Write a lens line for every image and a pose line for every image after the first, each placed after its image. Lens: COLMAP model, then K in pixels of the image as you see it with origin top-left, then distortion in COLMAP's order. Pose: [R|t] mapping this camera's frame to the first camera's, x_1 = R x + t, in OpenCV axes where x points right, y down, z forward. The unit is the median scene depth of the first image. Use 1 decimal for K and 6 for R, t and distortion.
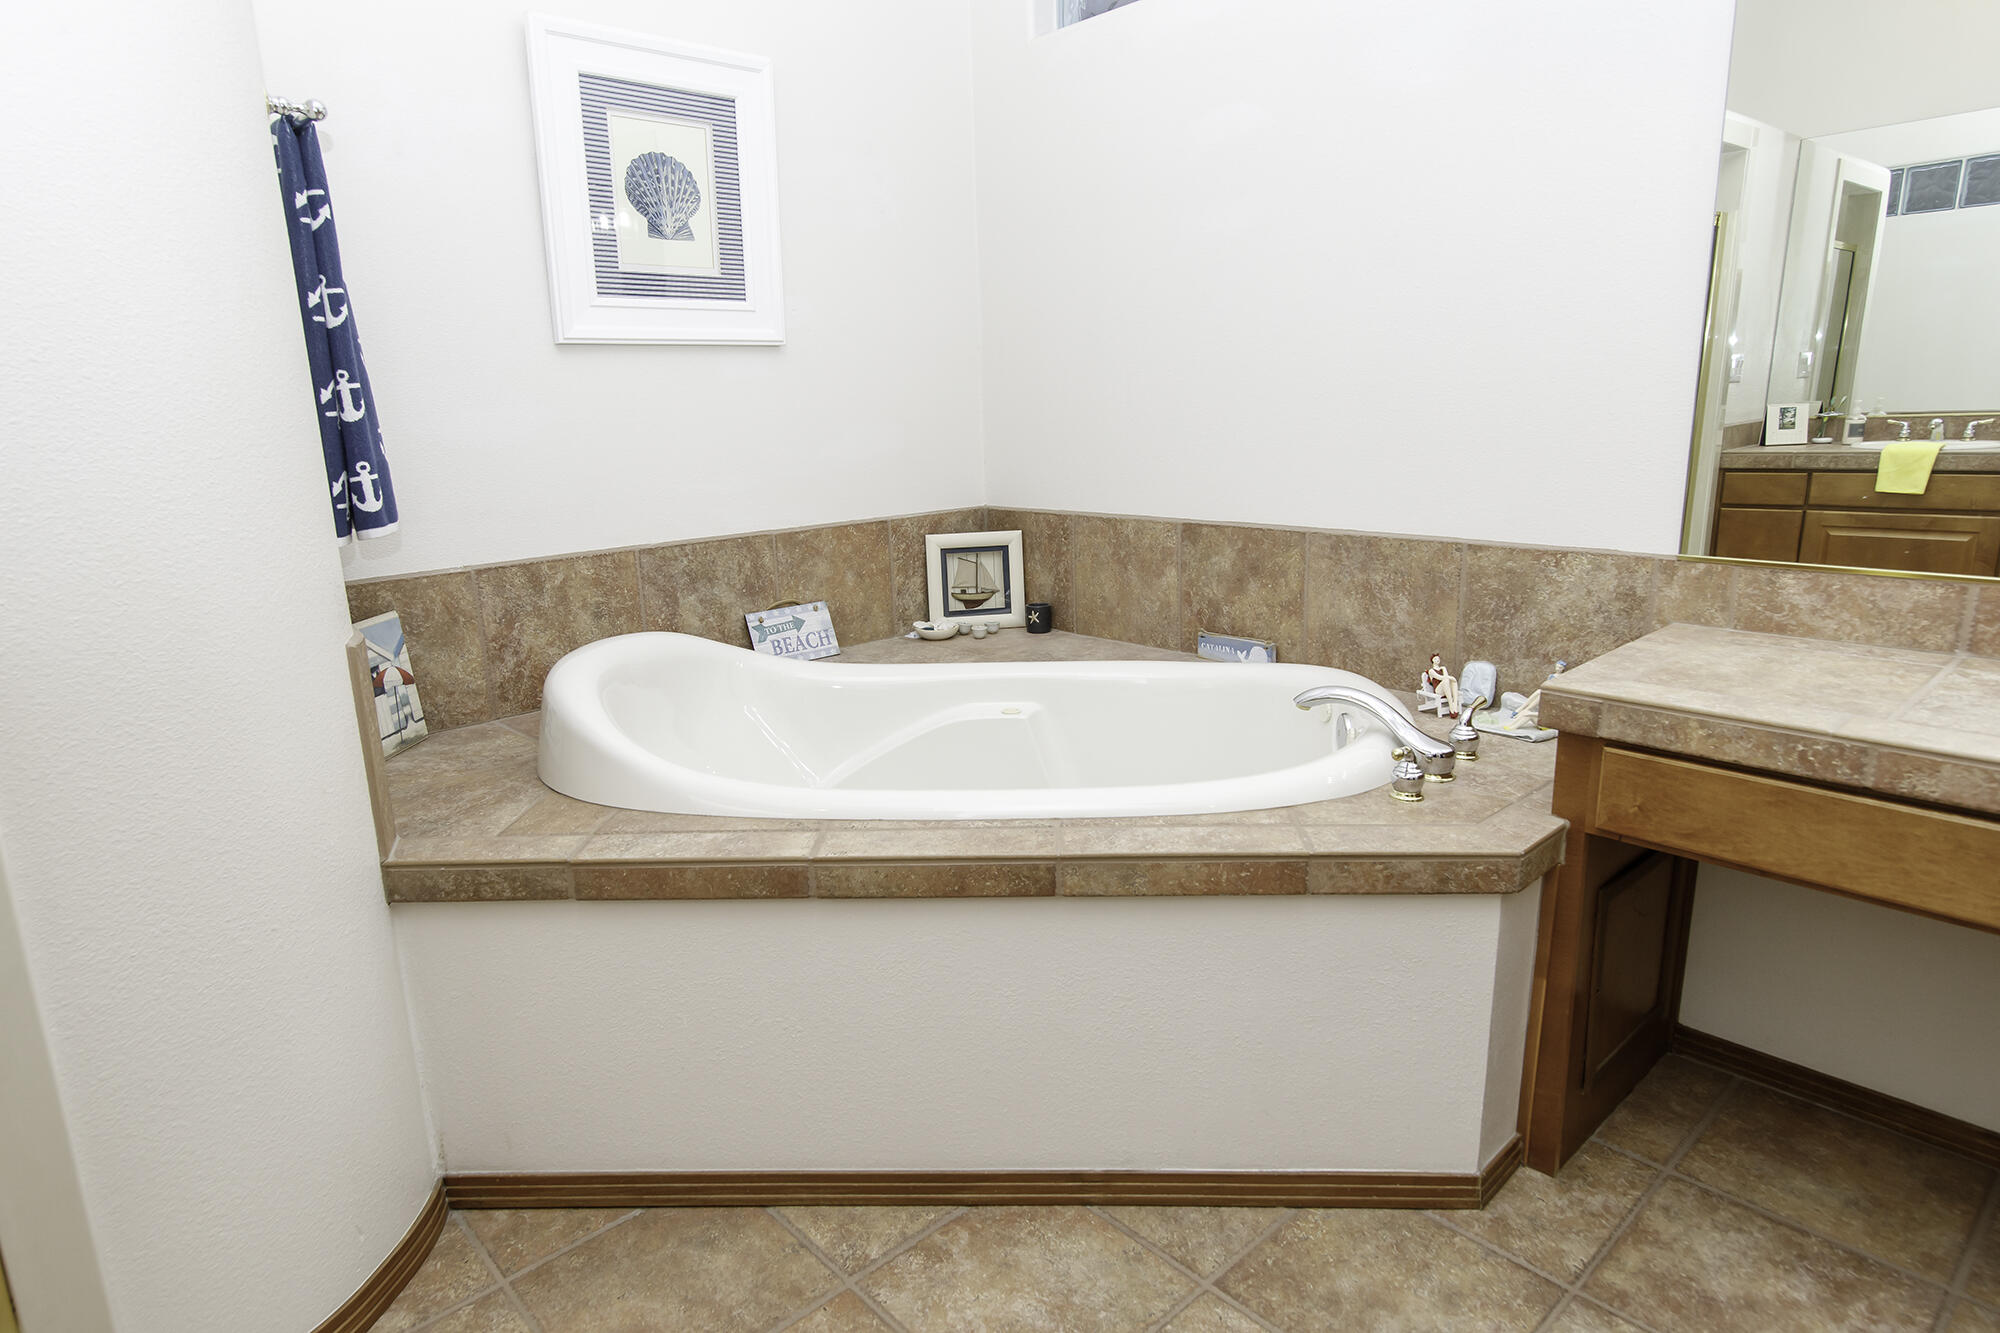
lens RADIAL K [[1159.5, 0, 1000.0], [0, 1159.5, 666.5], [0, 0, 1]] dist [0.002235, -0.000046]
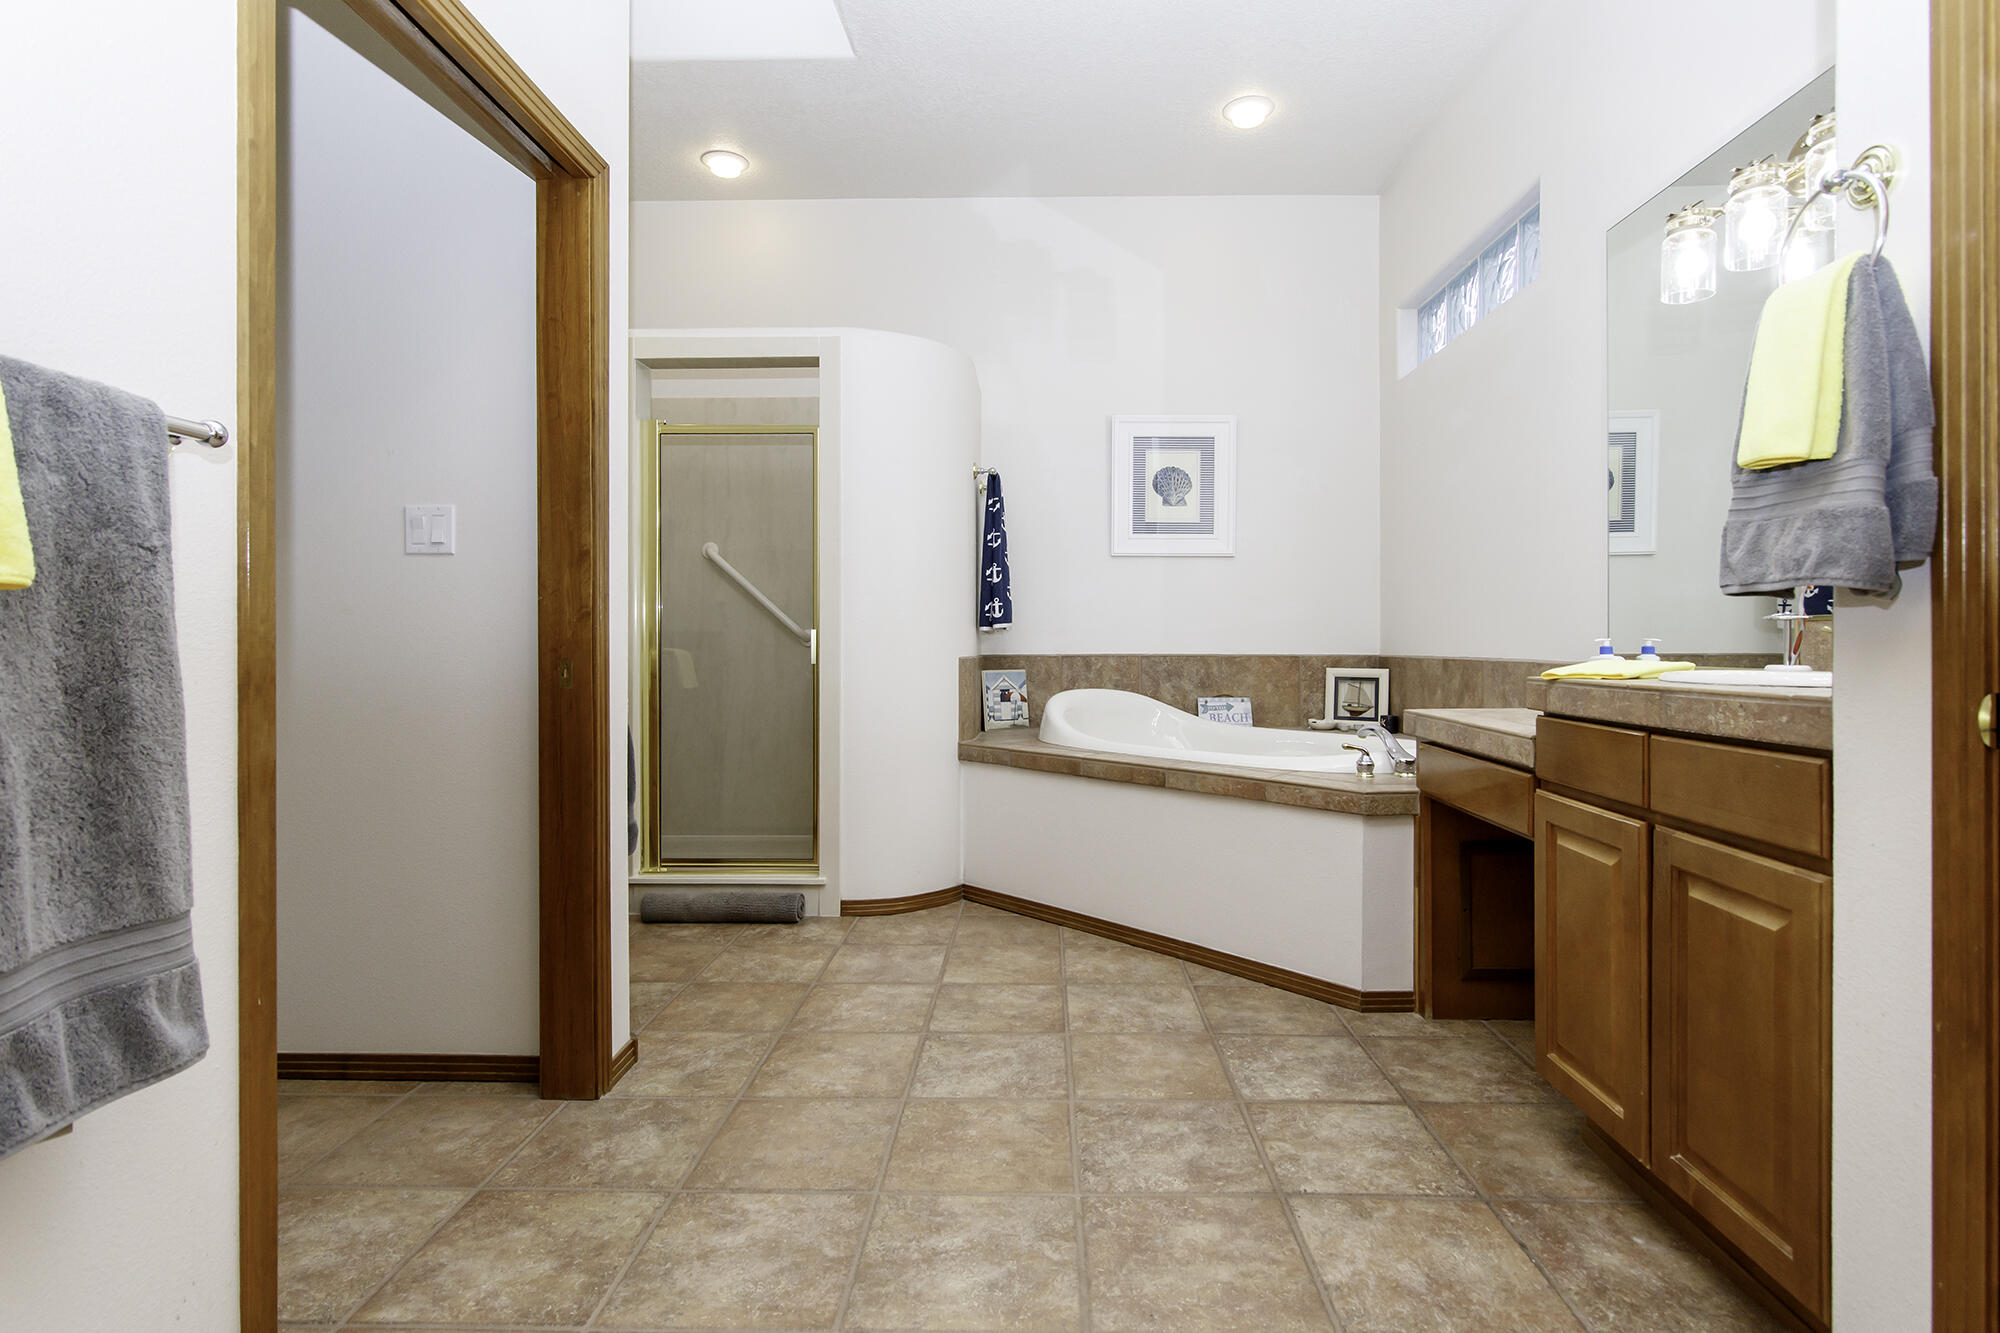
lens RADIAL K [[988.4, 0, 1003.2], [0, 988.4, 628.3], [0, 0, 1]] dist [-0.000535, -0.000071]
pose [[0.716332, 0.024901, -0.697315, 0.707278], [-0.183282, 0.970985, -0.153607, 0.158718], [0.673257, 0.237839, 0.700112, -0.358974]]
